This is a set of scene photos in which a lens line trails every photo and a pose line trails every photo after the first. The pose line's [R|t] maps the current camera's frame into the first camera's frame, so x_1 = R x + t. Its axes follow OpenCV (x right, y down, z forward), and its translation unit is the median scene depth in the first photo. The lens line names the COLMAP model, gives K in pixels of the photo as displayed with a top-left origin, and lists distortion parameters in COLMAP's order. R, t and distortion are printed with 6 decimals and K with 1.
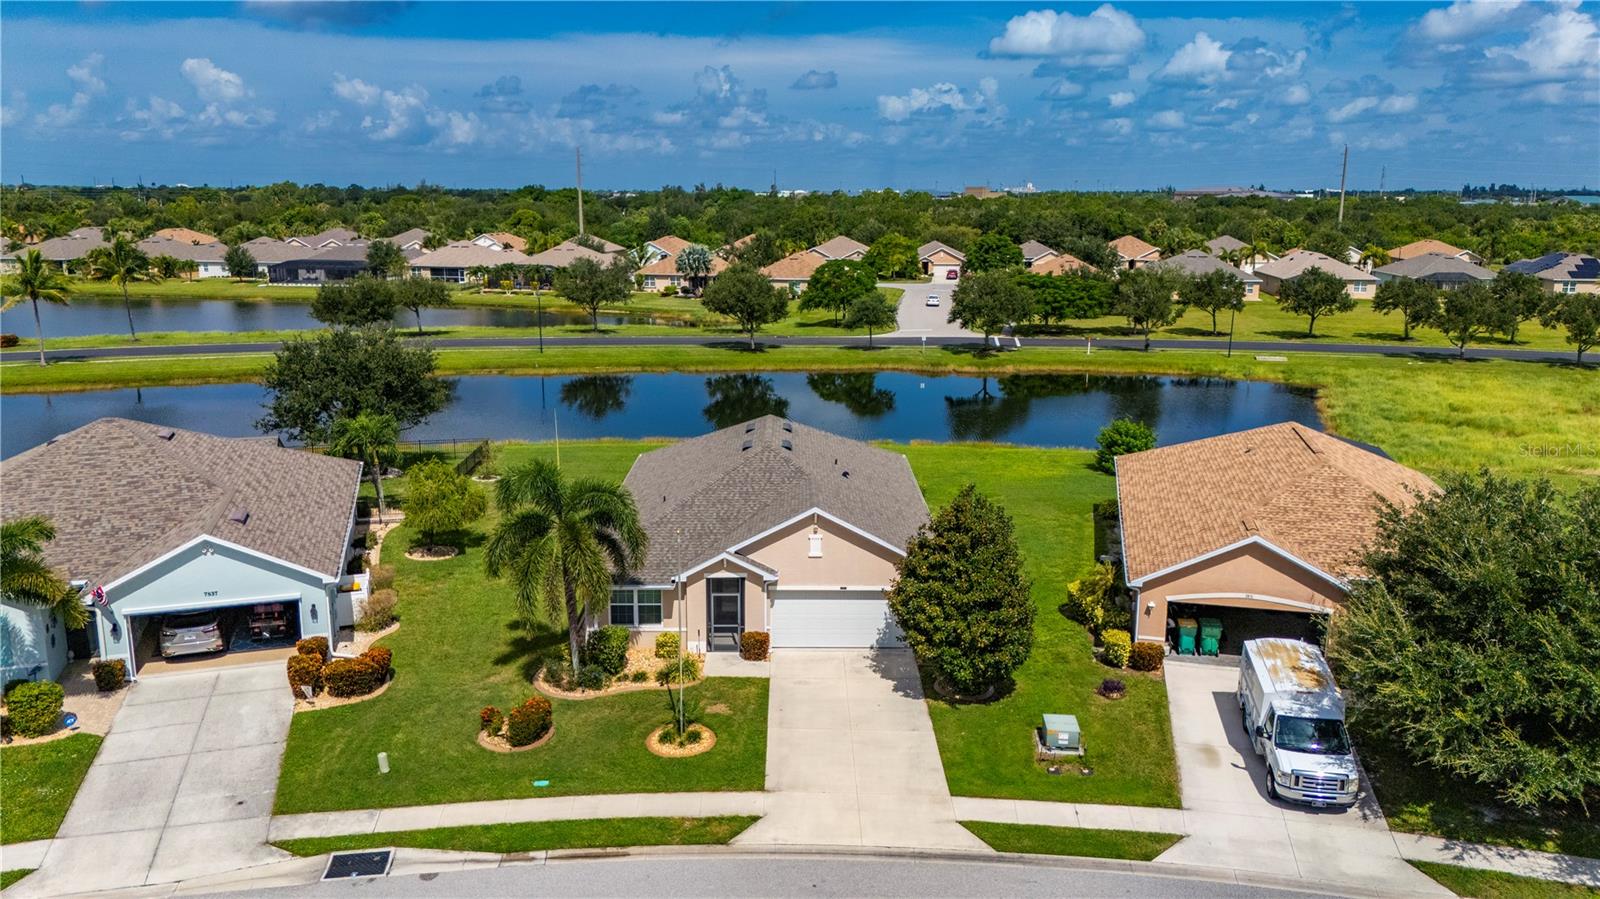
lens RADIAL K [[1197.5, 0, 827.5], [0, 1197.5, 442.1], [0, 0, 1]] dist [0.077940, -0.109391]
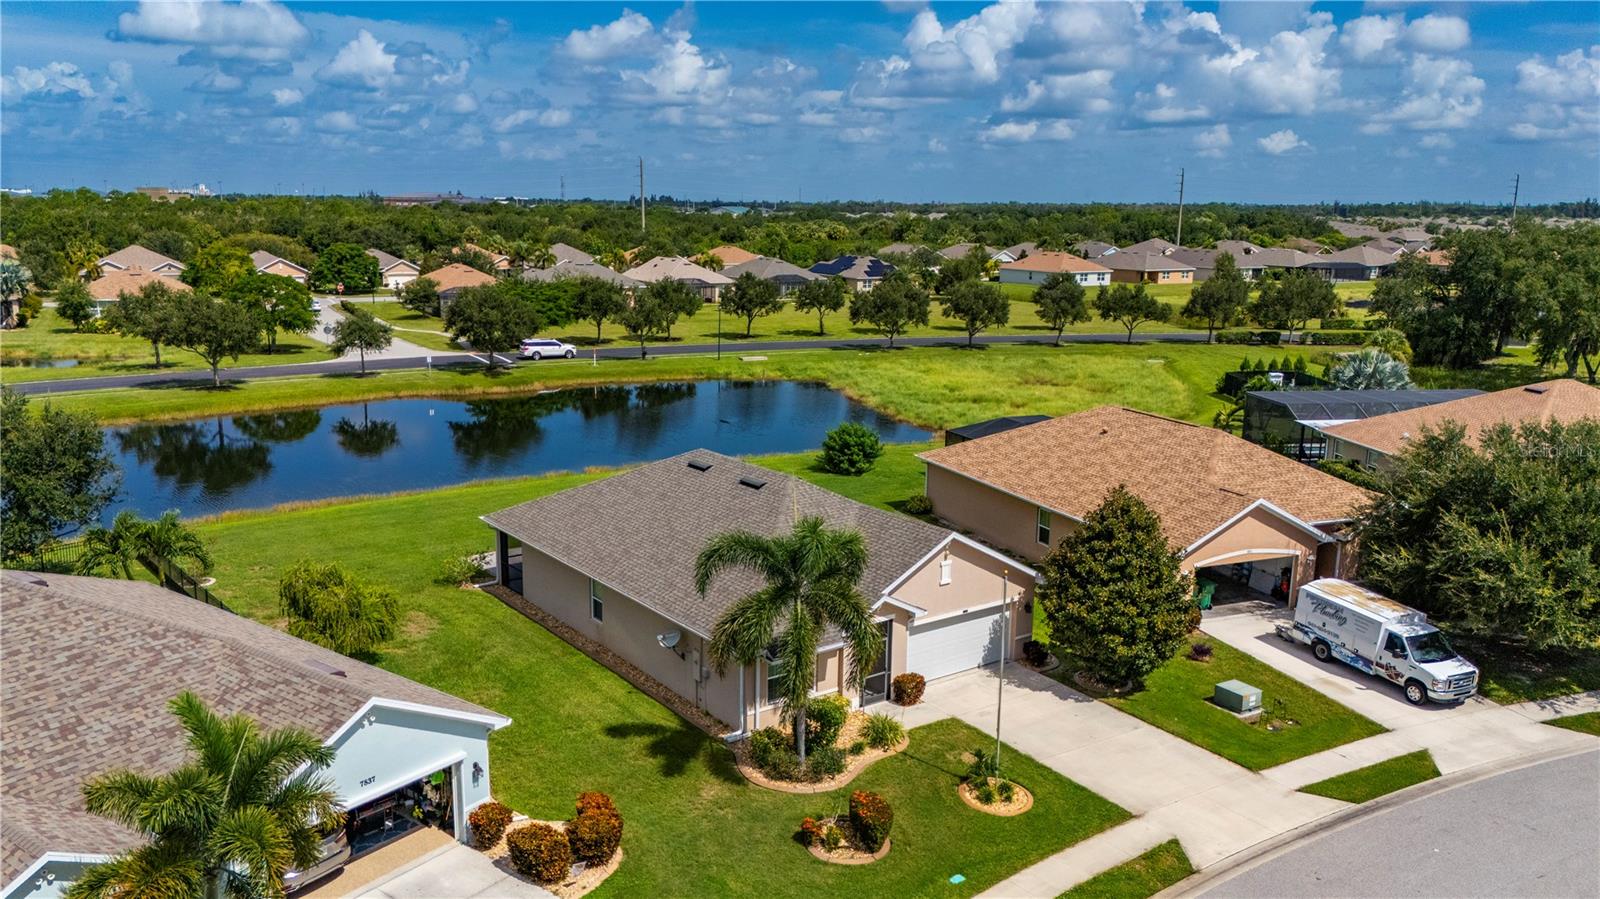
lens RADIAL K [[1214.5, 0, 800.0], [0, 1214.5, 449.5], [0, 0, 1]] dist [0.083404, -0.106520]
pose [[0.814400, -0.109701, 0.569841, -0.201247], [0.110512, 0.993317, 0.033285, -0.017596], [-0.569685, 0.035867, 0.821080, 0.080416]]
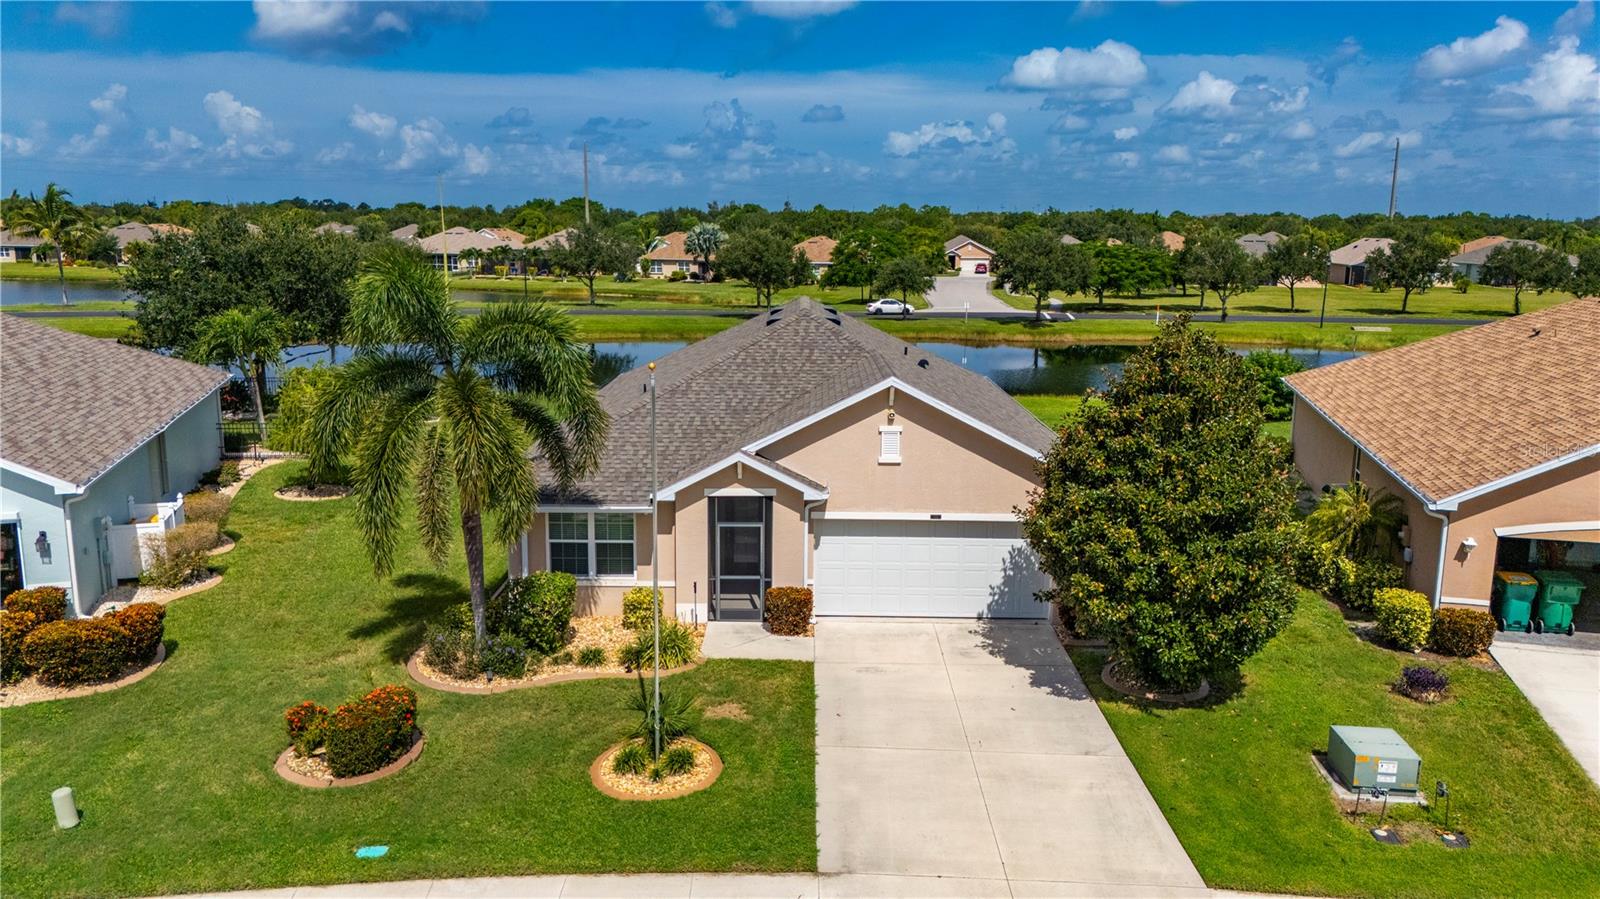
lens RADIAL K [[1188.4, 0, 821.5], [0, 1188.4, 449.5], [0, 0, 1]] dist [0.039949, -0.006746]
pose [[0.999897, 0.004812, -0.013514, -0.011270], [-0.005072, 0.999802, -0.019243, 0.031119], [0.013419, 0.019309, 0.999724, 0.125543]]
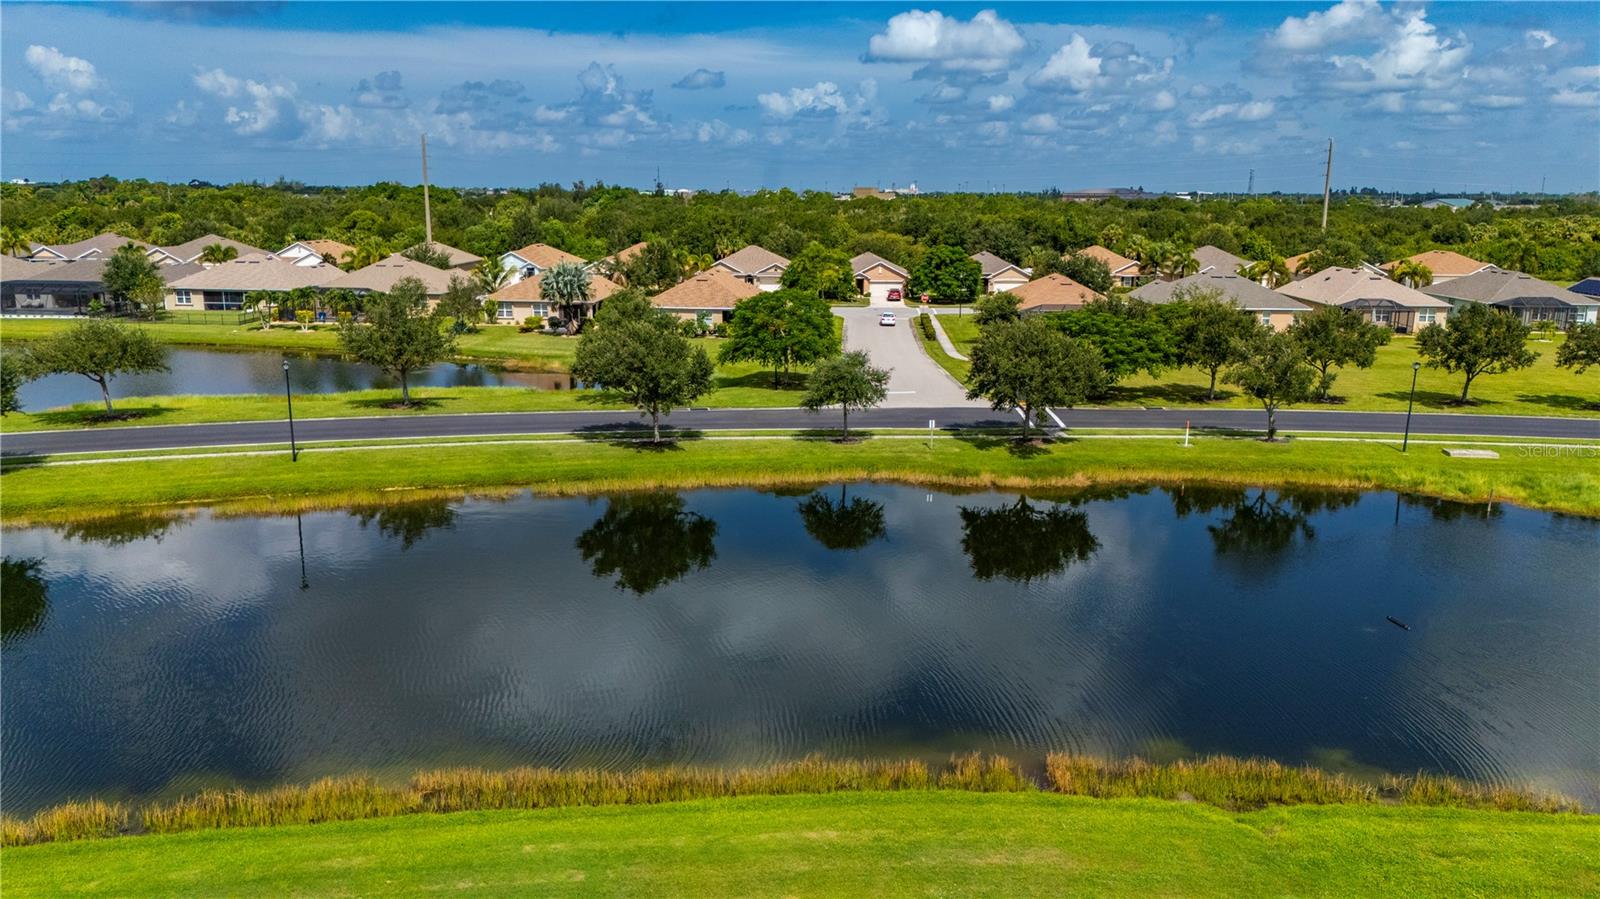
lens RADIAL K [[1169.3, 0, 800.0], [0, 1169.3, 449.5], [0, 0, 1]] dist [0.081175, -0.092840]
pose [[0.997333, -0.011291, 0.072100, -0.027461], [0.010523, 0.999884, 0.011020, -0.073544], [-0.072216, -0.010231, 0.997337, 0.358064]]
